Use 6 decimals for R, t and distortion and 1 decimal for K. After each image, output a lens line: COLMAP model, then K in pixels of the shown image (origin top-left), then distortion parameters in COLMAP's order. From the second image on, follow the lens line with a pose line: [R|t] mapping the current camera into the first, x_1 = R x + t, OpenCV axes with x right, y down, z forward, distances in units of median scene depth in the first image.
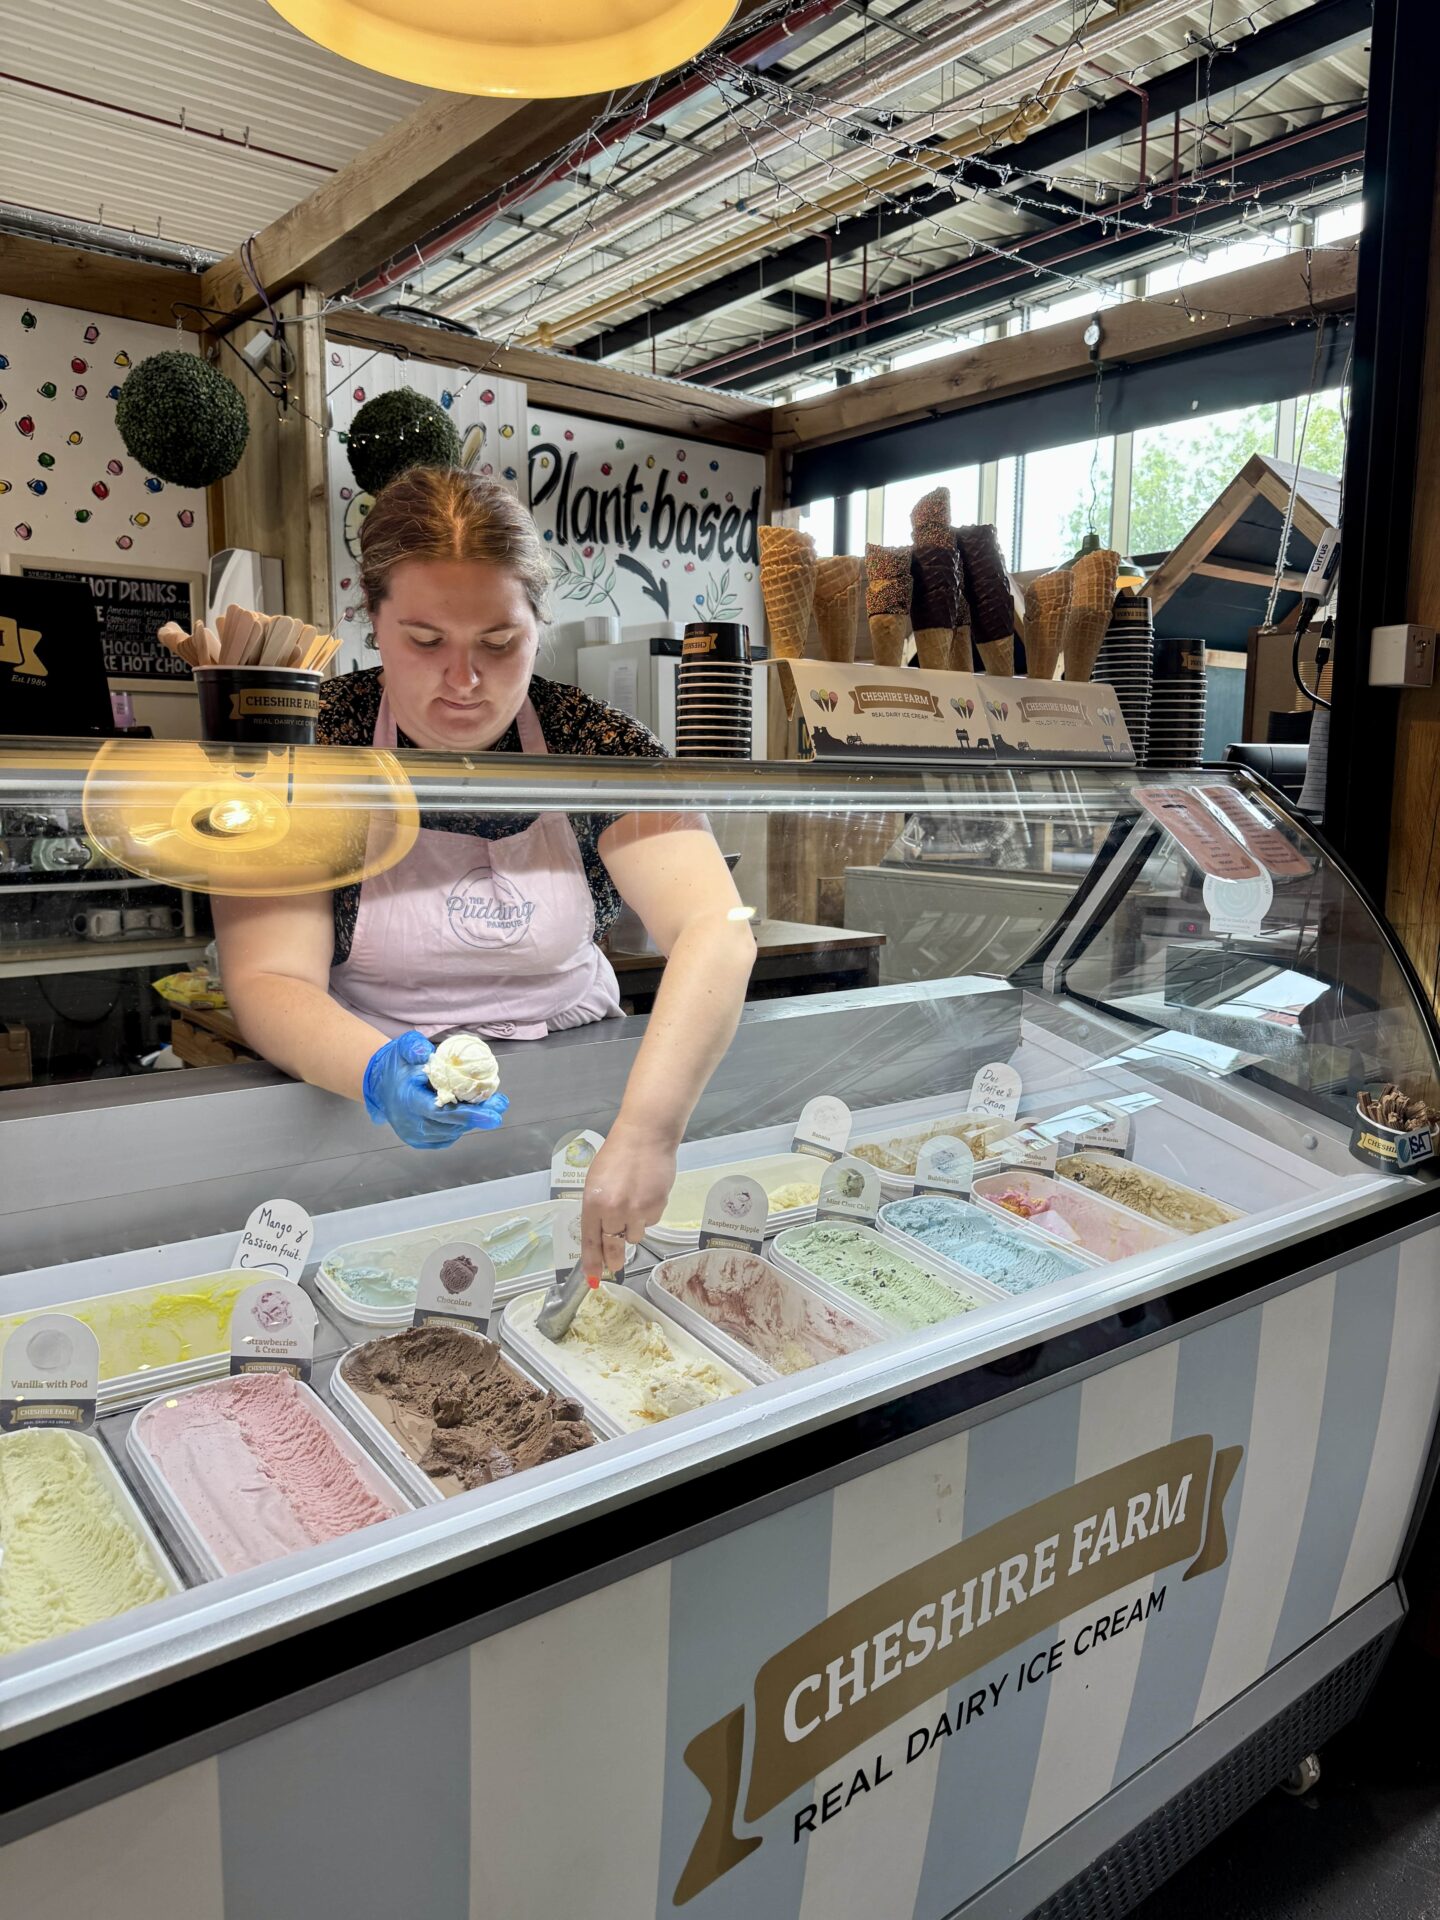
lens RADIAL K [[1337.5, 0, 718.3], [0, 1337.5, 969.4], [0, 0, 1]] dist [0.197922, -0.417240]
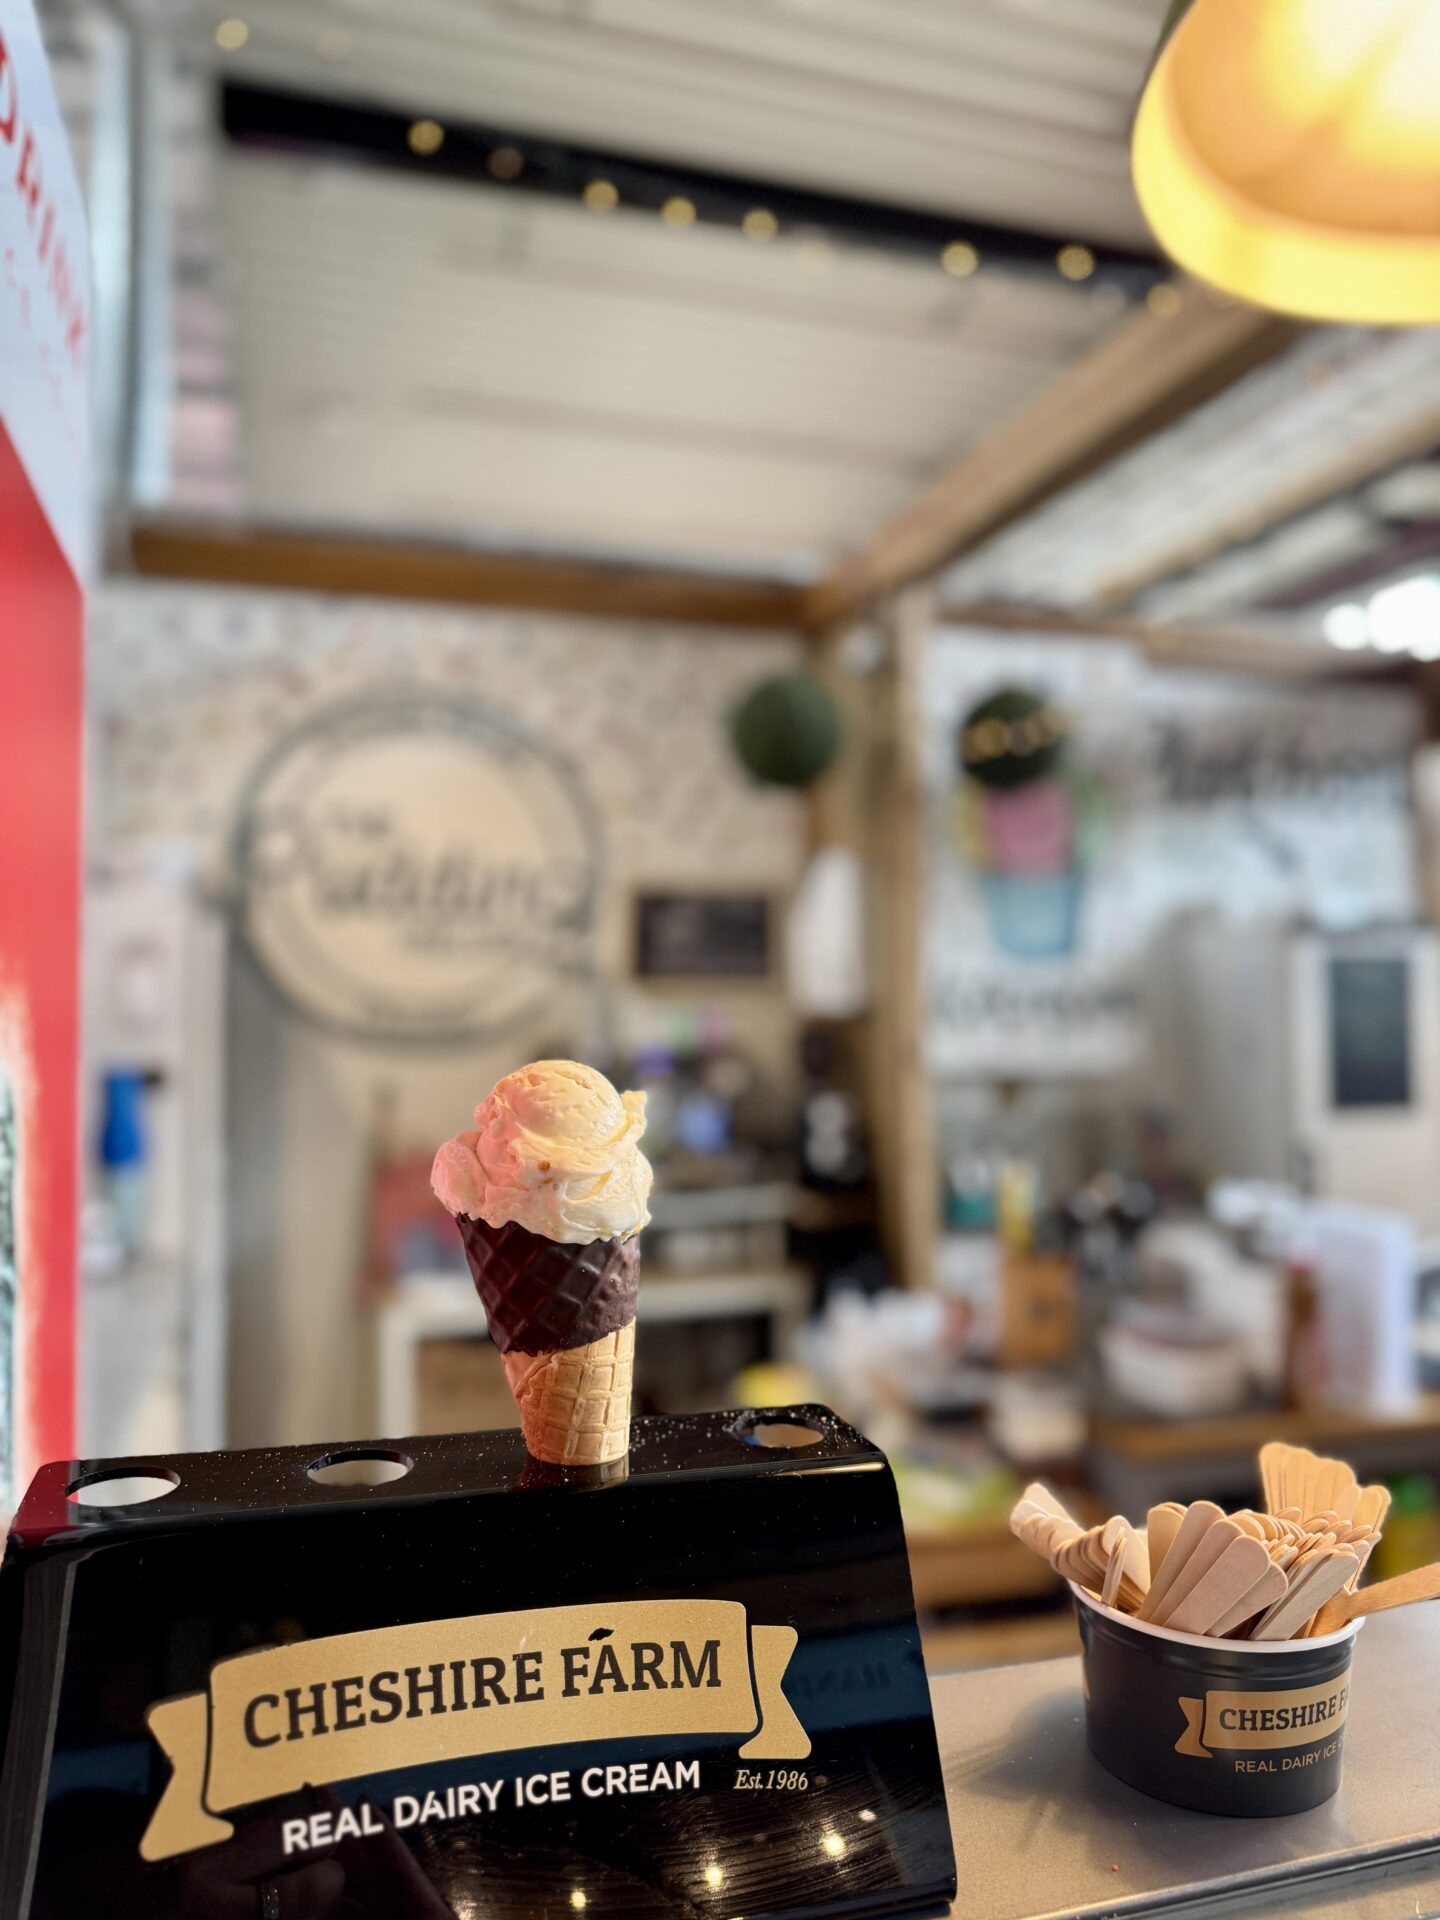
lens RADIAL K [[1337.5, 0, 718.3], [0, 1337.5, 969.4], [0, 0, 1]] dist [0.197922, -0.417240]
pose [[0.930677, -0.003156, -0.365829, -0.082650], [-0.054732, 0.987508, -0.147759, -0.086880], [0.361725, 0.157538, 0.918878, 0.130246]]
